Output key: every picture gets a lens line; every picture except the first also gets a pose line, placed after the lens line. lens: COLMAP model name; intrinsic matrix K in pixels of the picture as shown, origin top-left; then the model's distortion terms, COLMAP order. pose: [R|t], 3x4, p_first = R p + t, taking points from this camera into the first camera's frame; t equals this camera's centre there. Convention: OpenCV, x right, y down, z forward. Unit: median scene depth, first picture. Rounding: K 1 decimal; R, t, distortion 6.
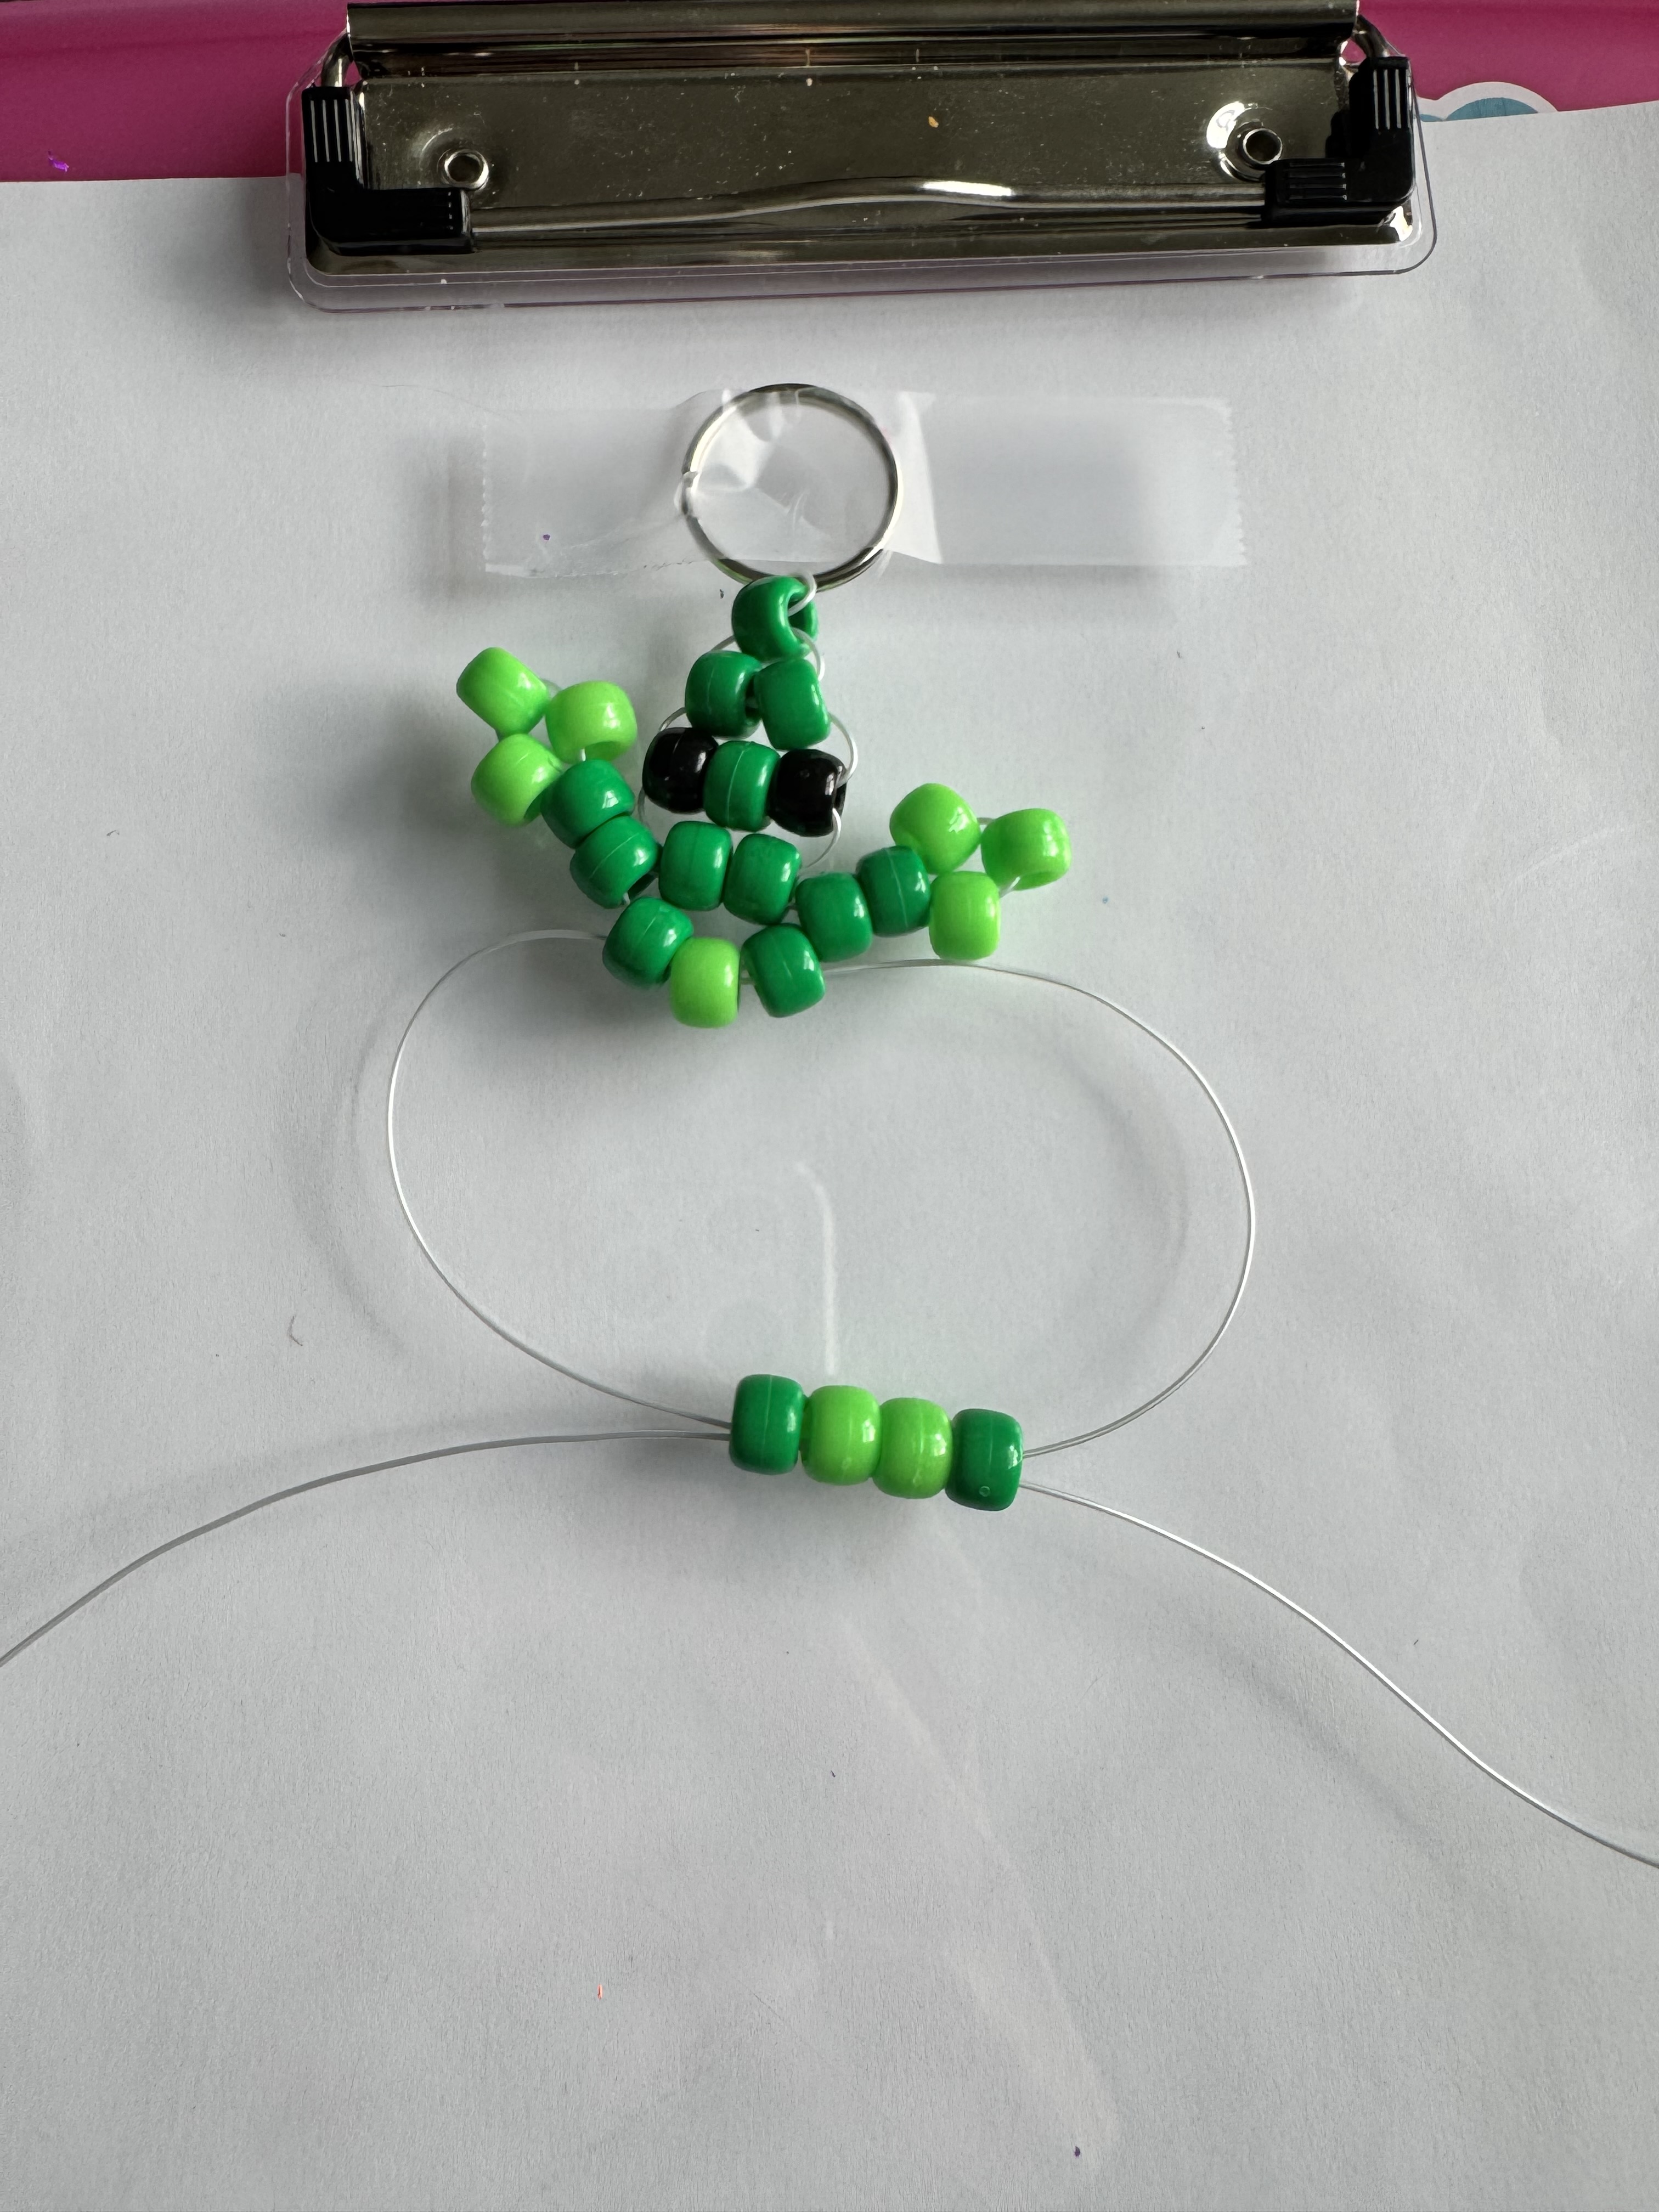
lens RADIAL K [[1510.6, 0, 824.4], [0, 1510.6, 931.7], [0, 0, 1]] dist [0.000171, -0.000297]
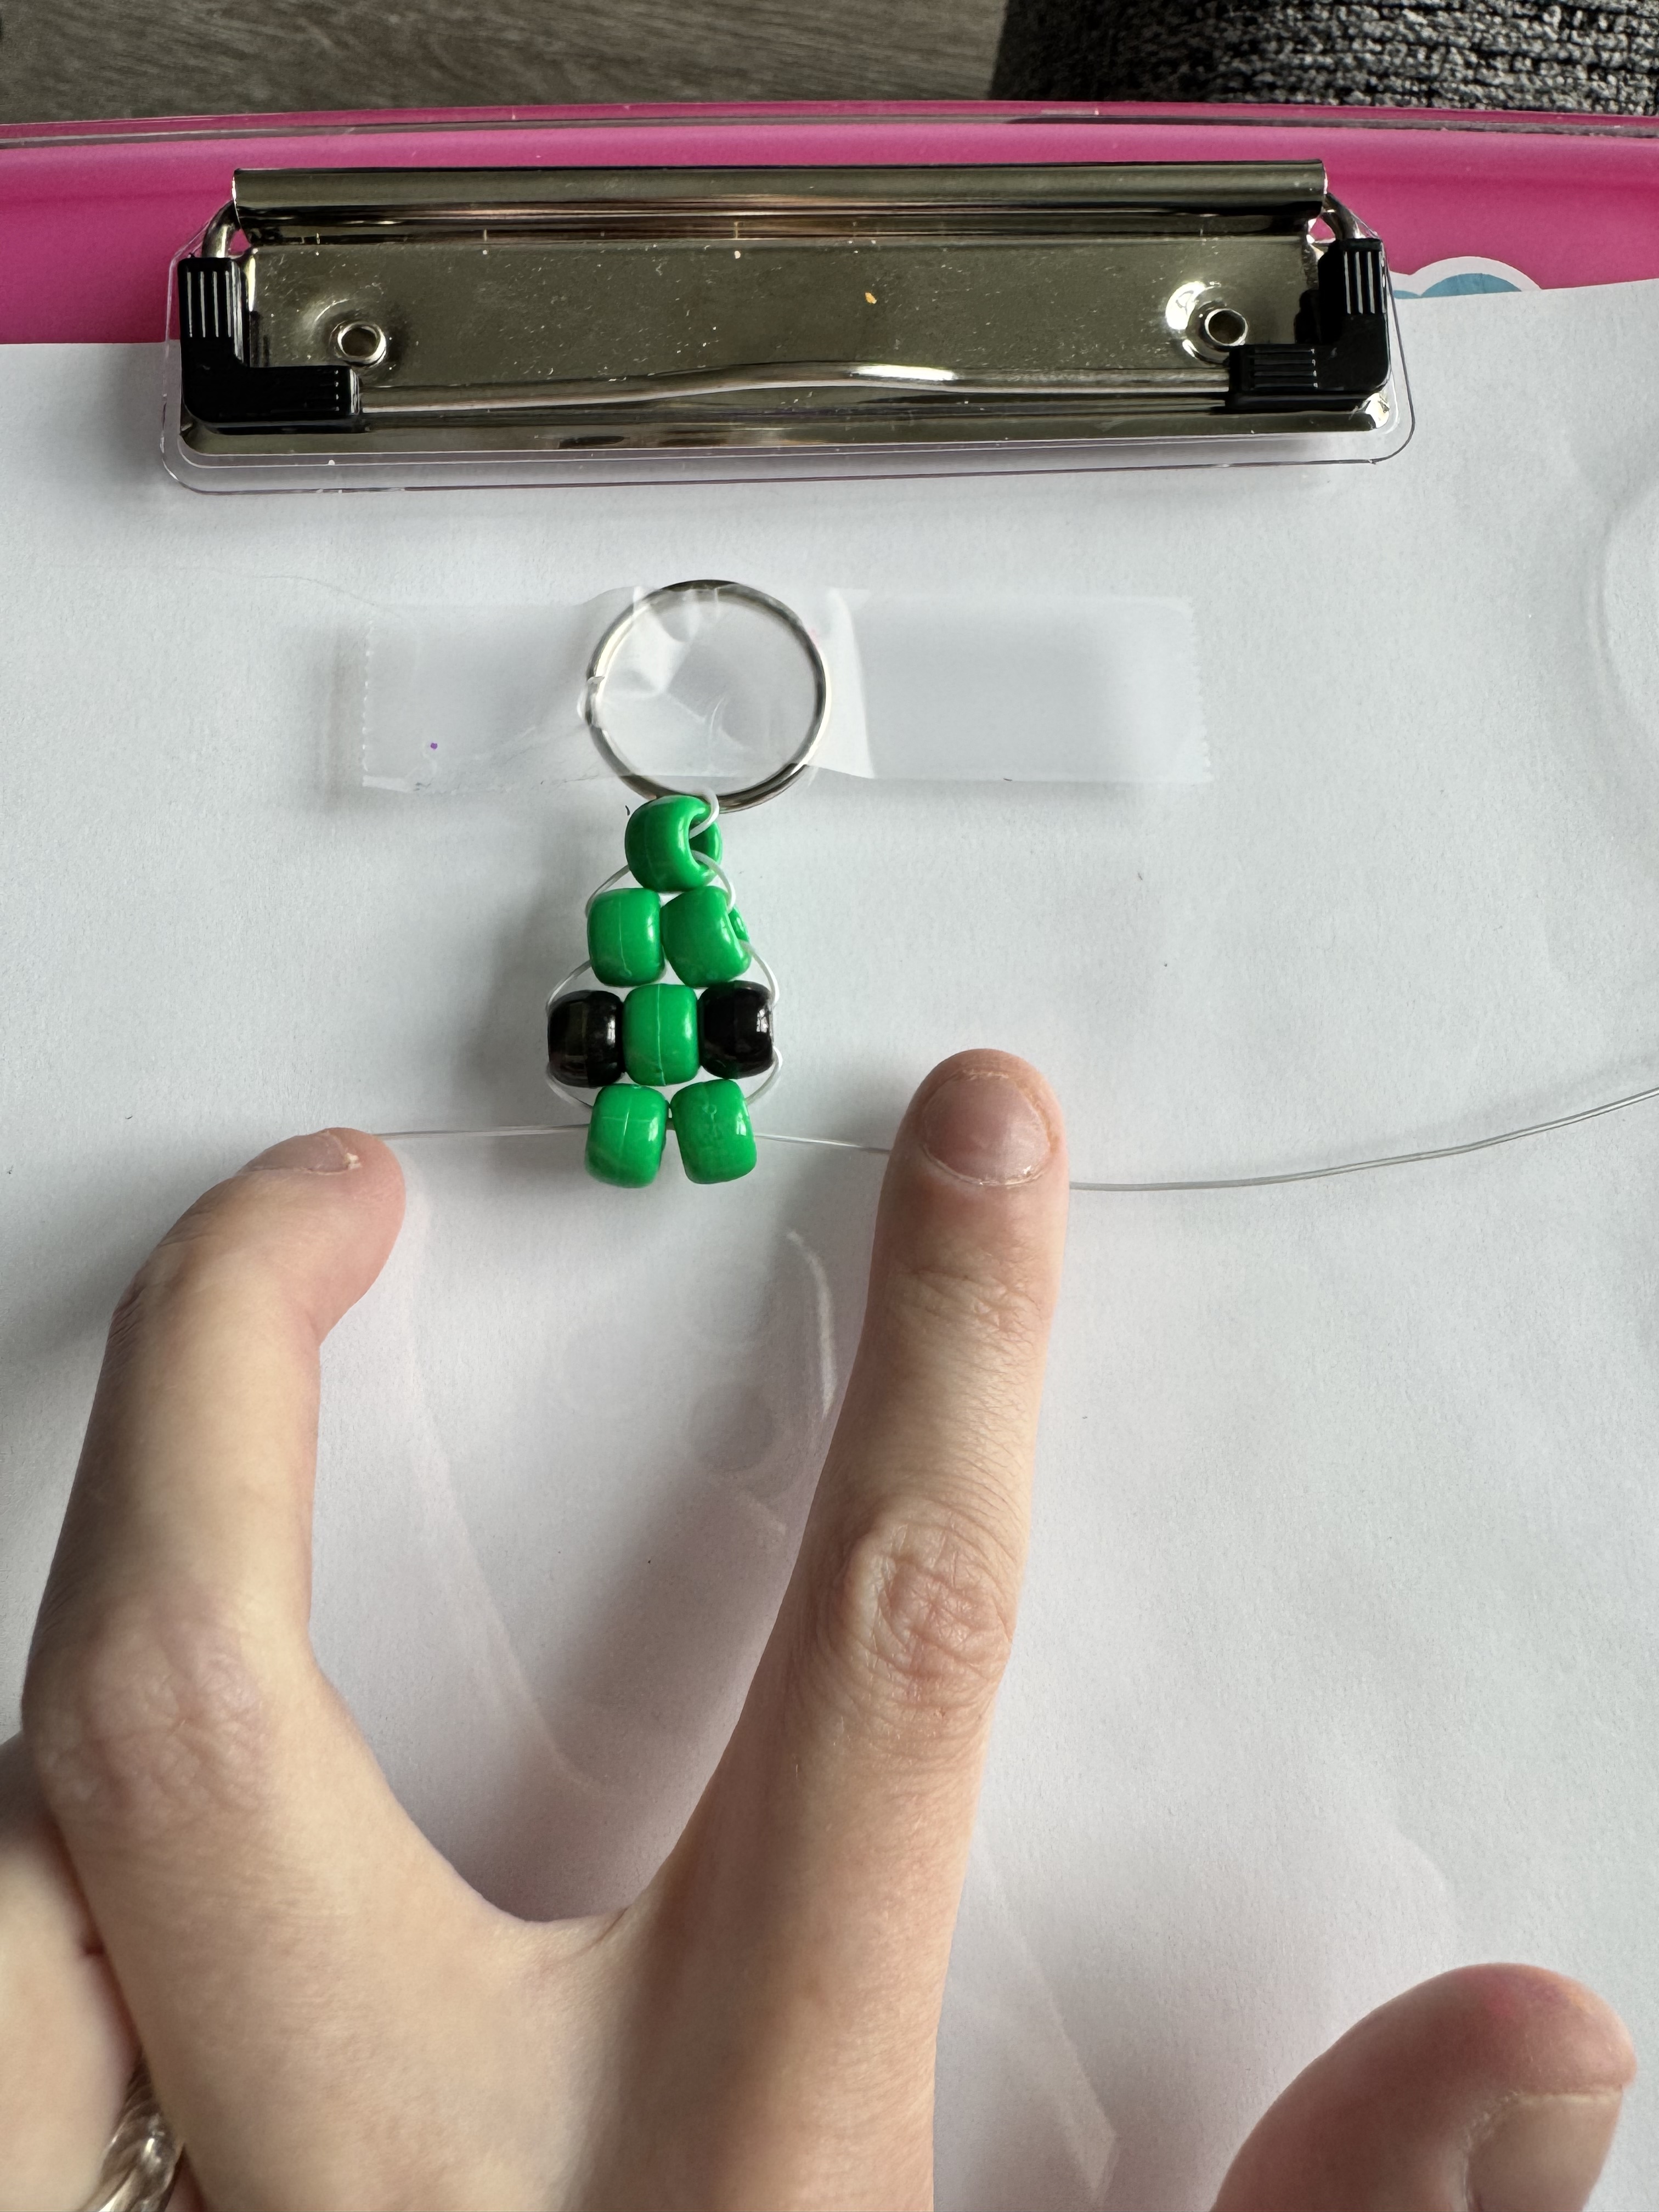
lens RADIAL K [[1510.6, 0, 810.4], [0, 1510.6, 872.1], [0, 0, 1]] dist [0.000171, -0.000297]
pose [[0.999916, 0.009942, 0.008281, 0.031865], [-0.009244, 0.996714, -0.080469, -0.113927], [-0.009053, 0.080386, 0.996723, 0.109721]]
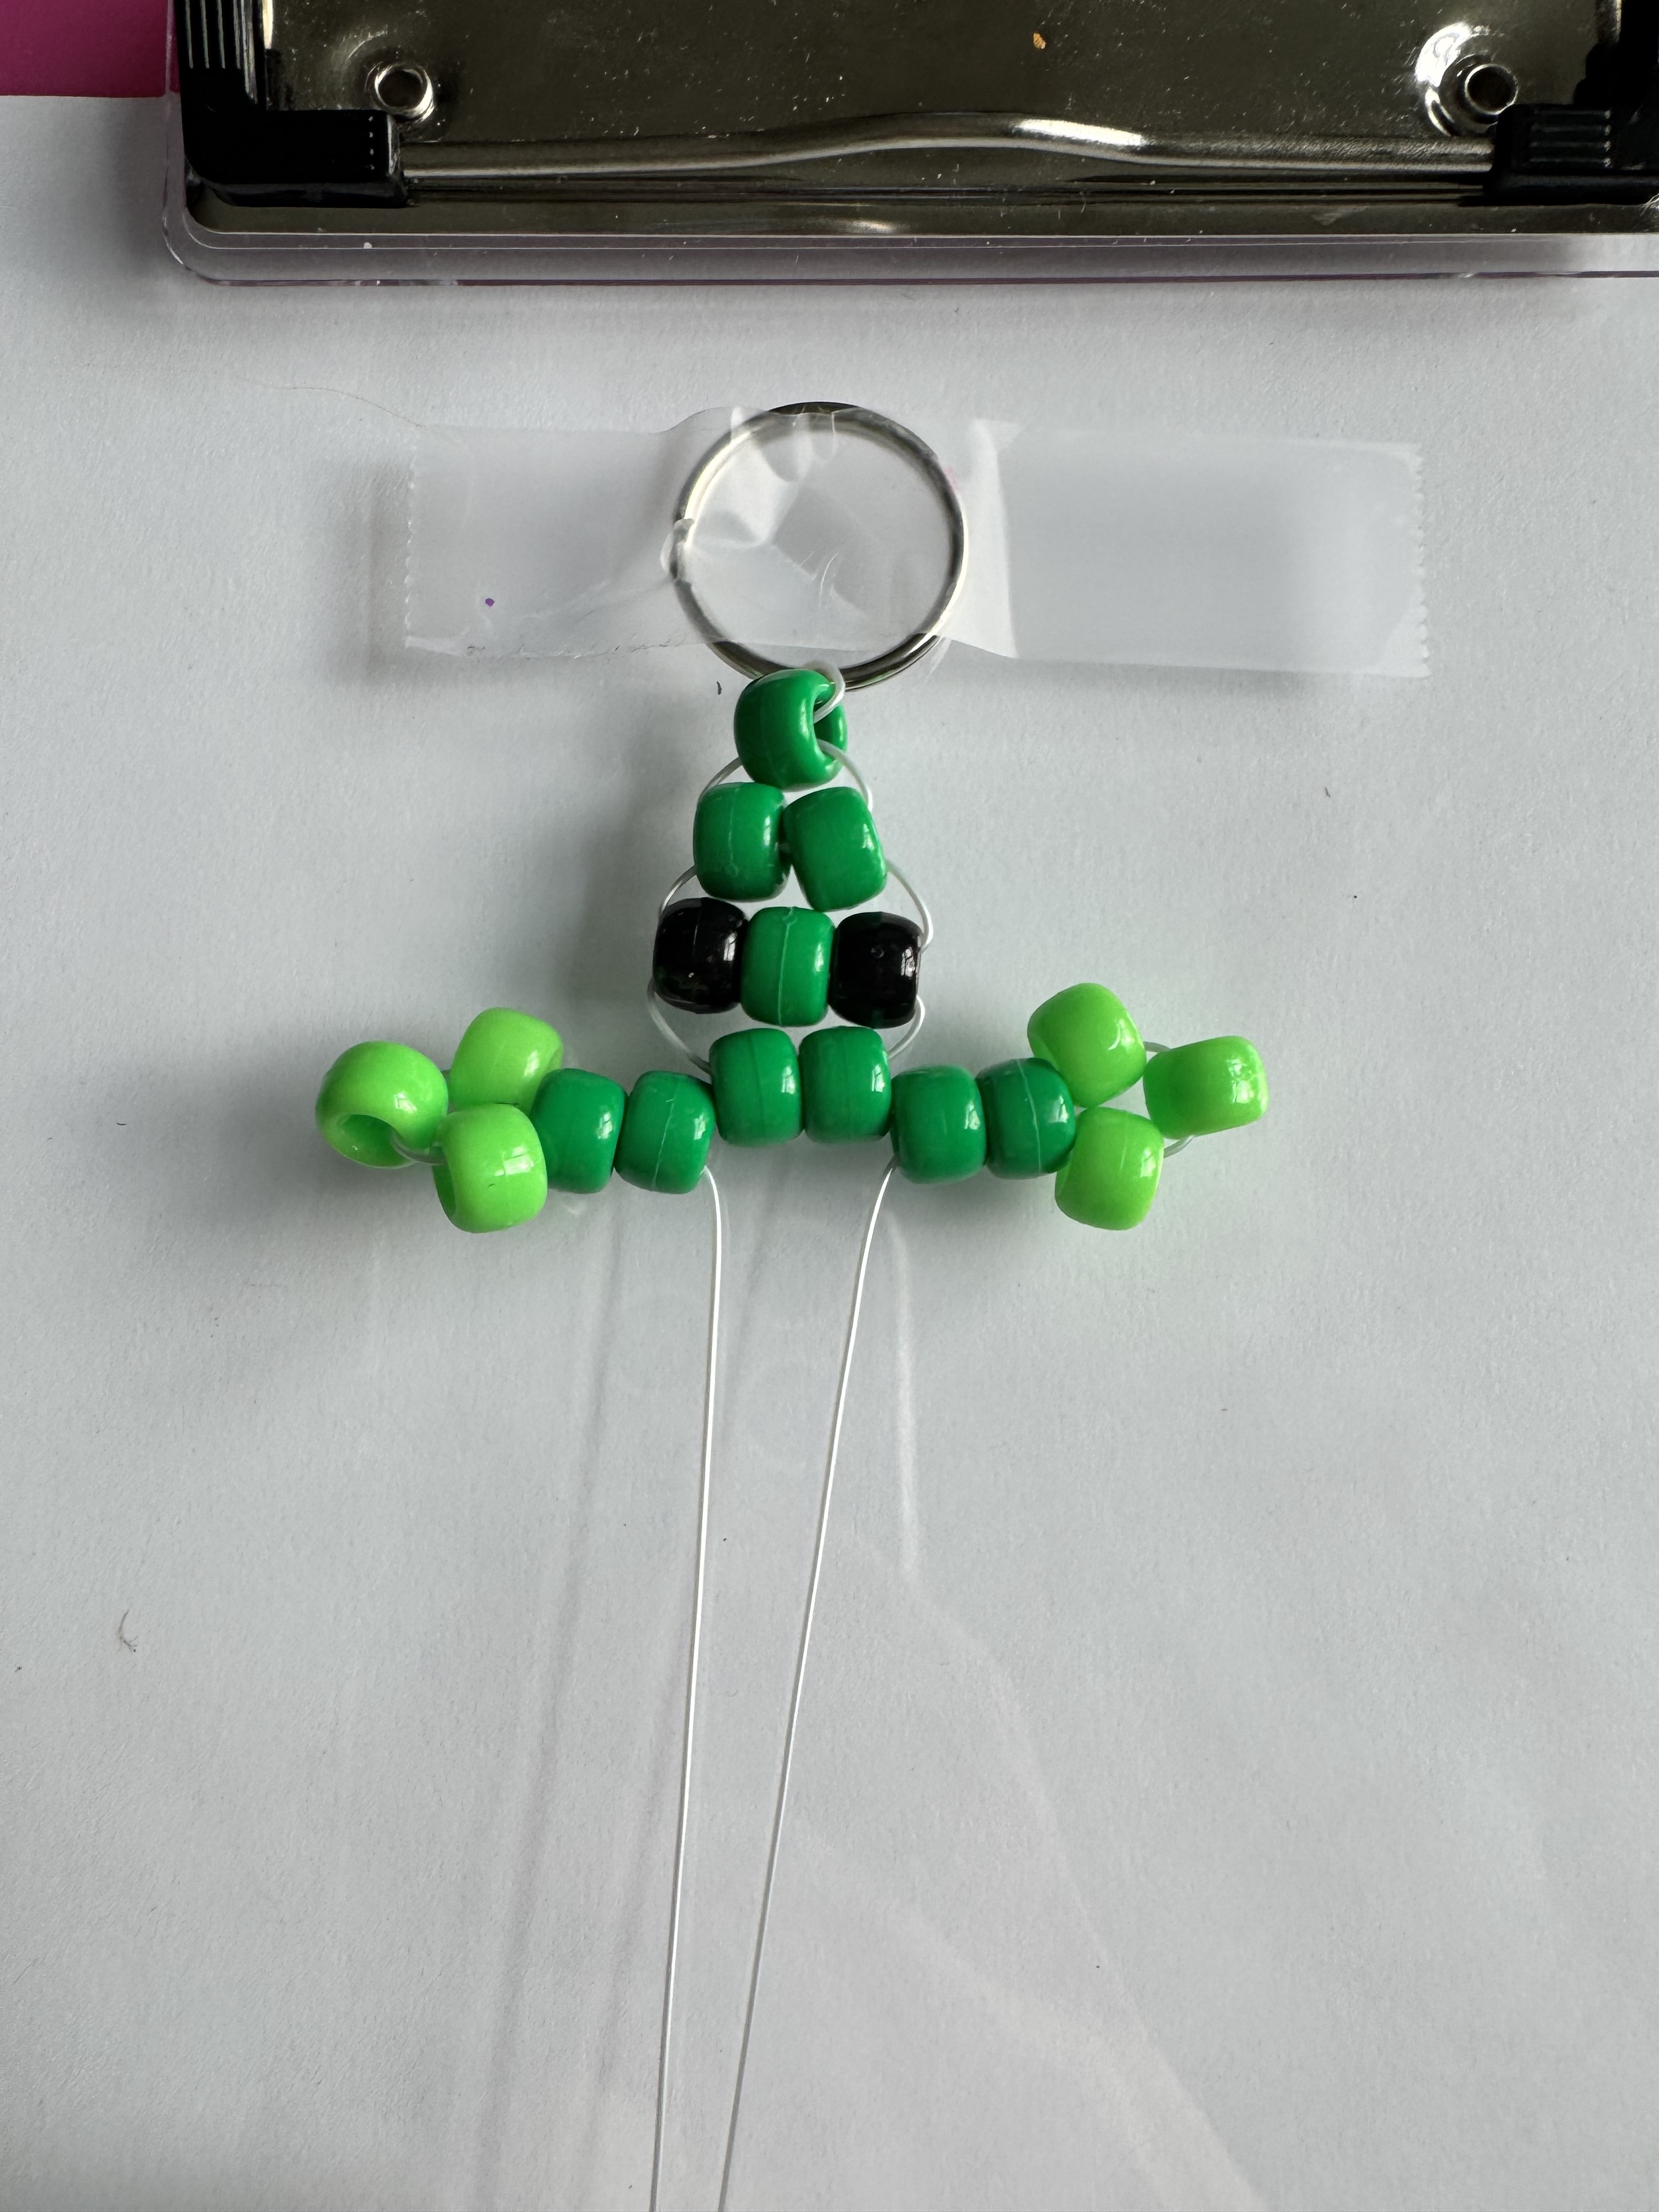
lens RADIAL K [[1504.2, 0, 823.2], [0, 1504.2, 1096.6], [0, 0, 1]] dist [0.000761, 0.000826]
pose [[0.998163, 0.049869, -0.034398, 0.018720], [-0.047188, 0.996085, 0.074758, -0.078370], [0.037991, -0.072998, 0.996608, 0.238545]]
